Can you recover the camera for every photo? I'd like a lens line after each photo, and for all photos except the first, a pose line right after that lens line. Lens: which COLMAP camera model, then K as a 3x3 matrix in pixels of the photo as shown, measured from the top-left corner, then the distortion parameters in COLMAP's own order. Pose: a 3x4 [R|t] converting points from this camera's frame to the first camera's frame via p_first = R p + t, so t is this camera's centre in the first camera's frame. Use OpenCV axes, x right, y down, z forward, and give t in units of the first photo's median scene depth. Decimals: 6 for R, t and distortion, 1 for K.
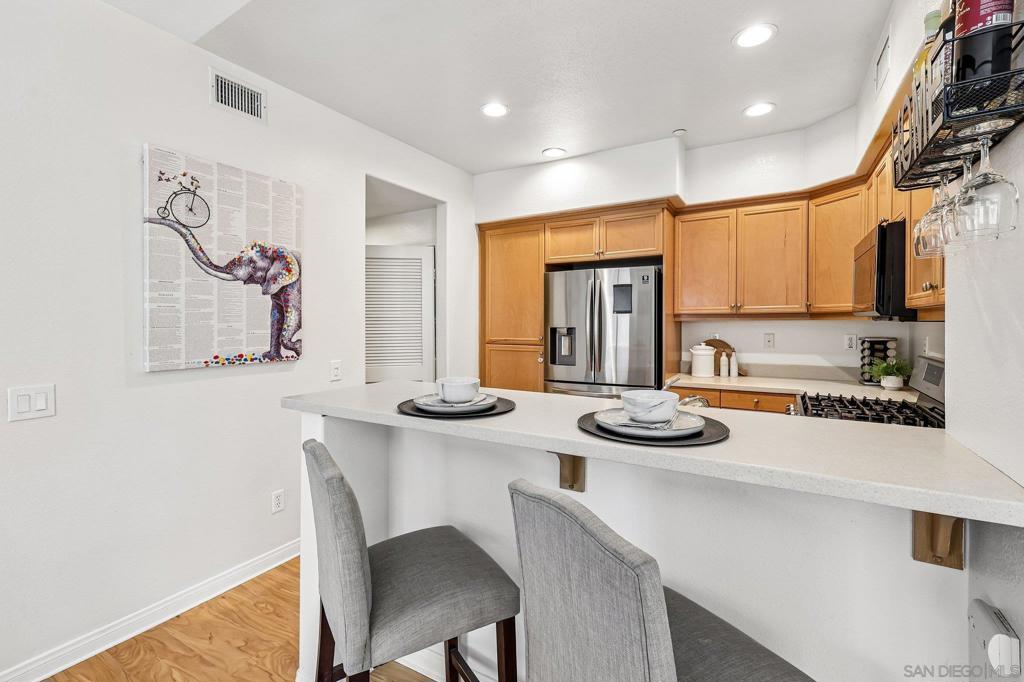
lens RADIAL K [[458.4, 0, 509.1], [0, 458.4, 322.2], [0, 0, 1]] dist [0.004139, -0.001126]
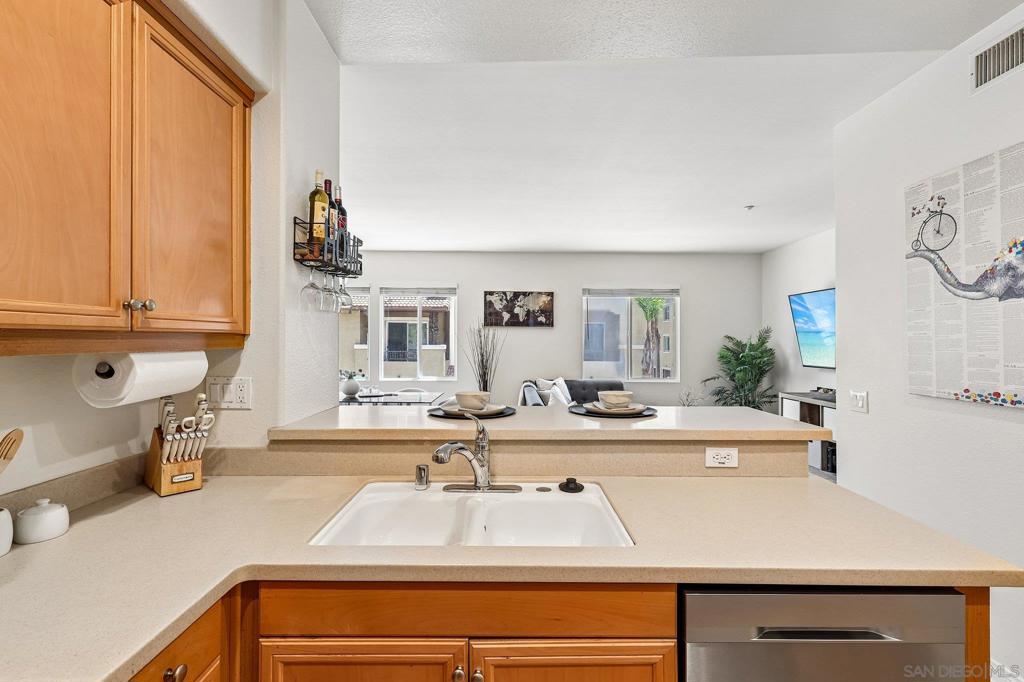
lens RADIAL K [[458.4, 0, 511.2], [0, 458.4, 335.7], [0, 0, 1]] dist [0.004139, -0.001126]
pose [[-0.859034, -0.006366, -0.511879, 0.470571], [-0.002362, 0.999961, -0.008473, -0.015348], [0.511913, -0.006070, -0.859016, 1.143029]]
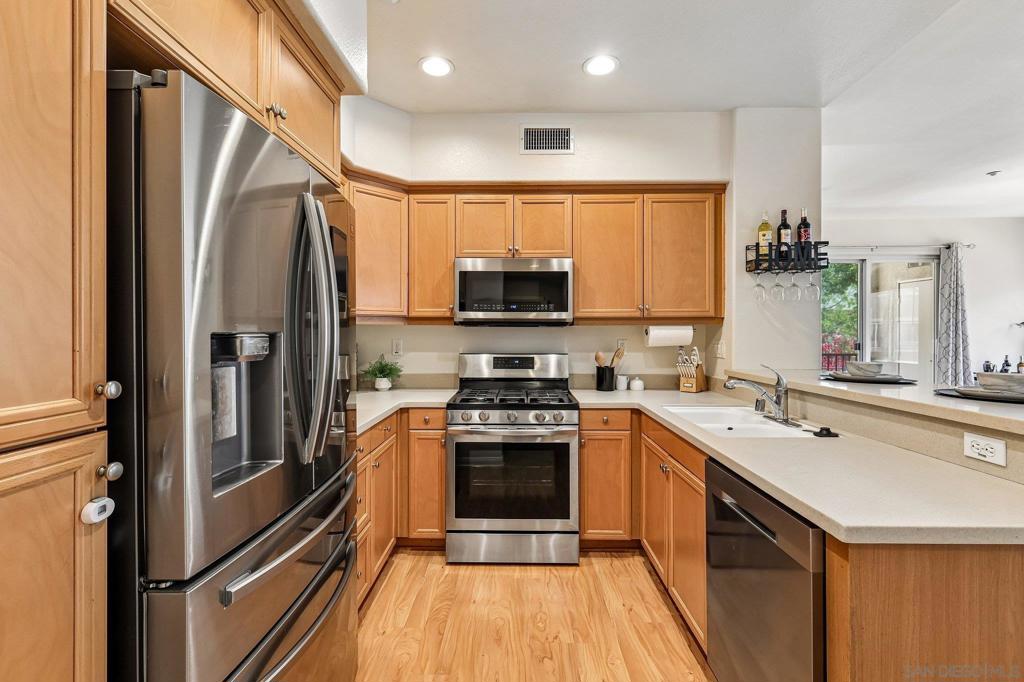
lens RADIAL K [[458.4, 0, 509.6], [0, 458.4, 331.8], [0, 0, 1]] dist [0.004139, -0.001126]
pose [[-0.492069, 0.004898, 0.870542, -0.273816], [0.003743, 0.999987, -0.003510, 0.015930], [-0.870548, 0.001531, -0.492081, 1.448995]]
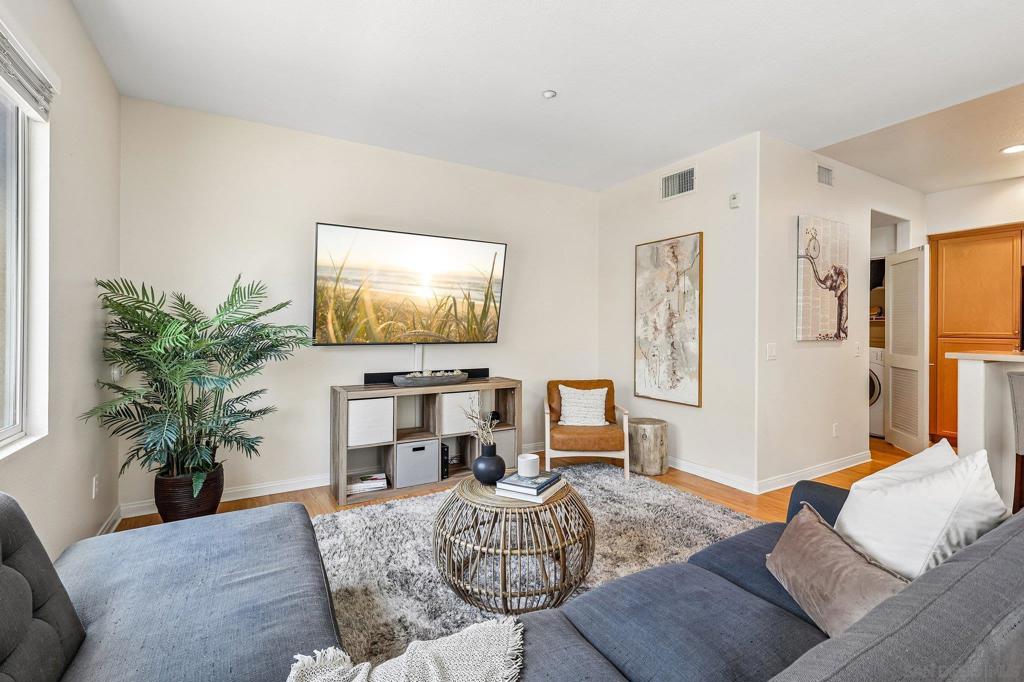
lens RADIAL K [[458.4, 0, 513.5], [0, 458.4, 326.7], [0, 0, 1]] dist [0.004139, -0.001126]
pose [[0.874547, 0.005834, -0.484906, -0.705143], [-0.008597, 0.999957, -0.003475, 0.054724], [0.484865, 0.007208, 0.874559, -0.886349]]
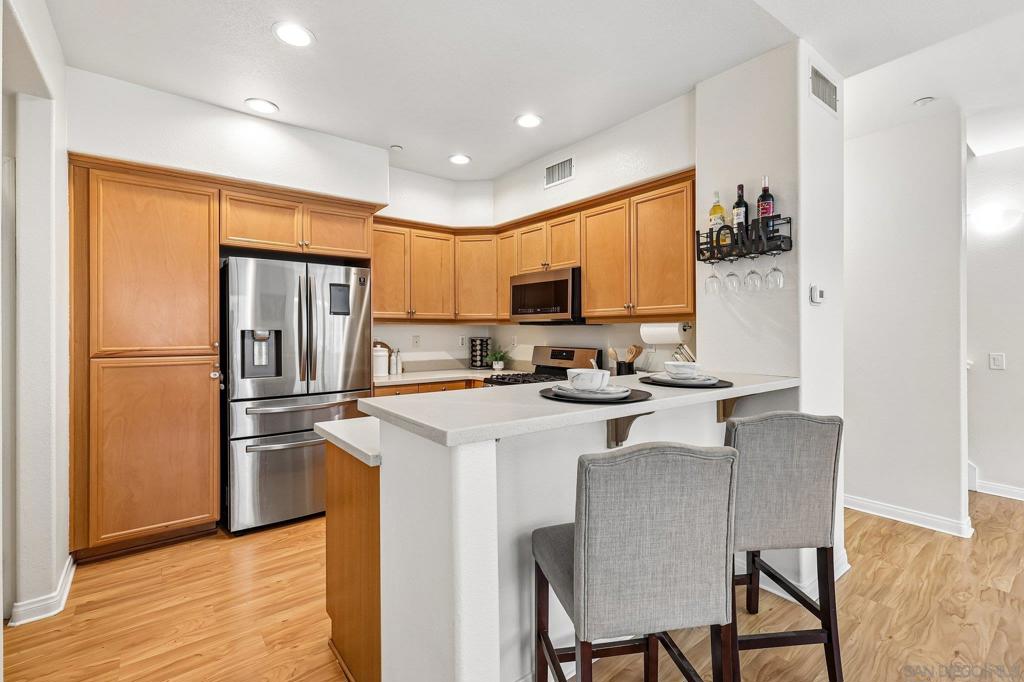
lens RADIAL K [[458.4, 0, 510.5], [0, 458.4, 329.2], [0, 0, 1]] dist [0.004139, -0.001126]
pose [[0.371832, 0.006674, 0.928276, -0.668131], [-0.000437, 0.999975, -0.007014, 0.022085], [-0.928300, 0.002202, 0.371826, 0.445598]]
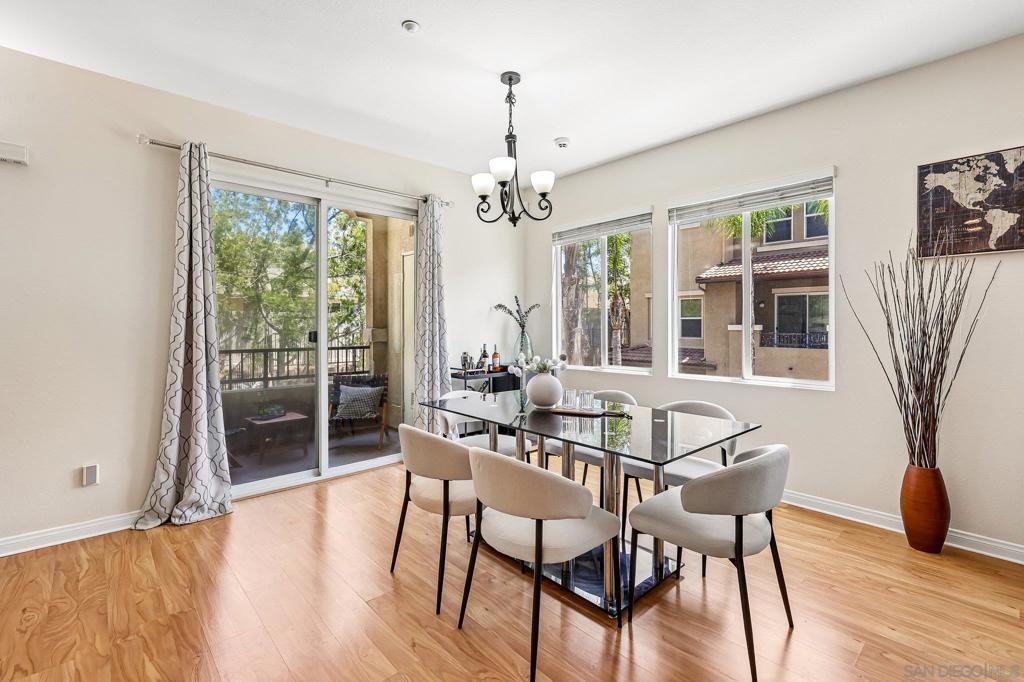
lens RADIAL K [[458.4, 0, 511.1], [0, 458.4, 319.1], [0, 0, 1]] dist [0.004139, -0.001126]
pose [[-0.954972, 0.009275, 0.296552, -0.168069], [0.005542, 0.999895, -0.013425, 0.053840], [-0.296645, -0.011177, -0.954922, 0.062551]]
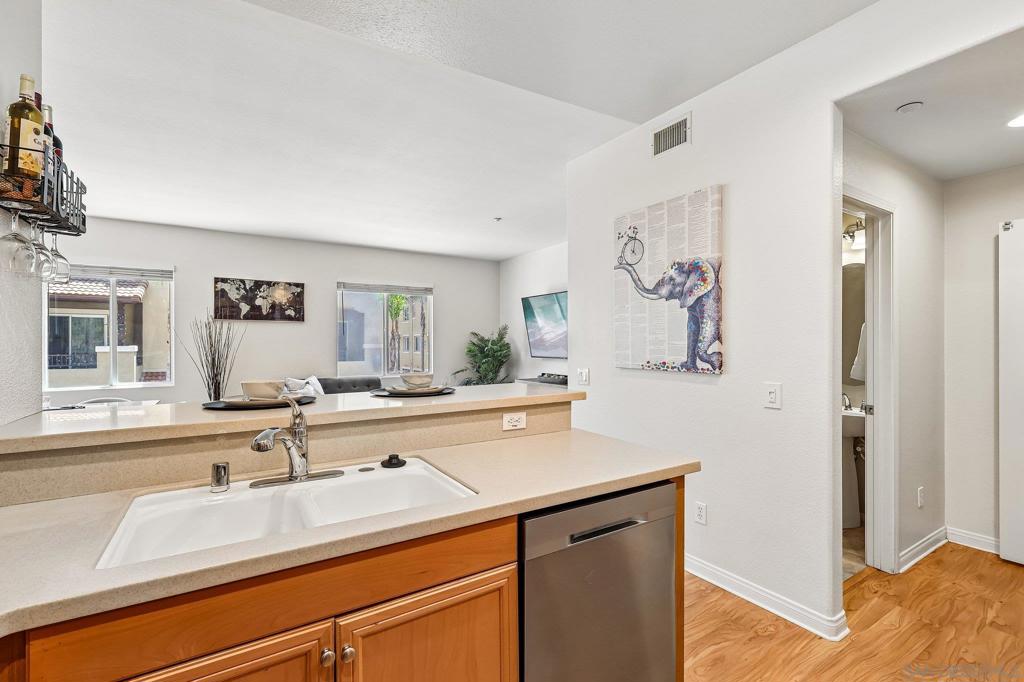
lens RADIAL K [[458.4, 0, 512.3], [0, 458.4, 339.7], [0, 0, 1]] dist [0.004139, -0.001126]
pose [[-0.457051, -0.000417, -0.889441, 0.564762], [0.002324, 0.999996, -0.001664, 0.013763], [0.889438, -0.002827, -0.457048, 1.087985]]
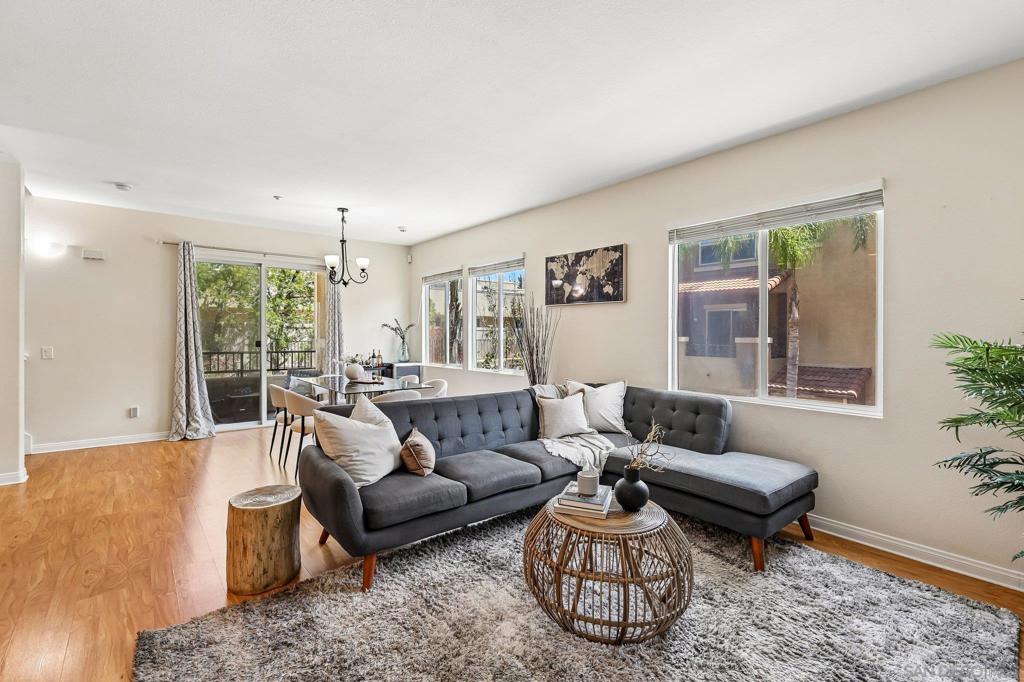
lens RADIAL K [[458.4, 0, 511.0], [0, 458.4, 334.1], [0, 0, 1]] dist [0.004139, -0.001126]
pose [[-0.936403, -0.000655, 0.350926, -1.256873], [-0.000358, 1.000000, 0.000910, 0.029751], [-0.350927, 0.000726, -0.936403, 0.689014]]
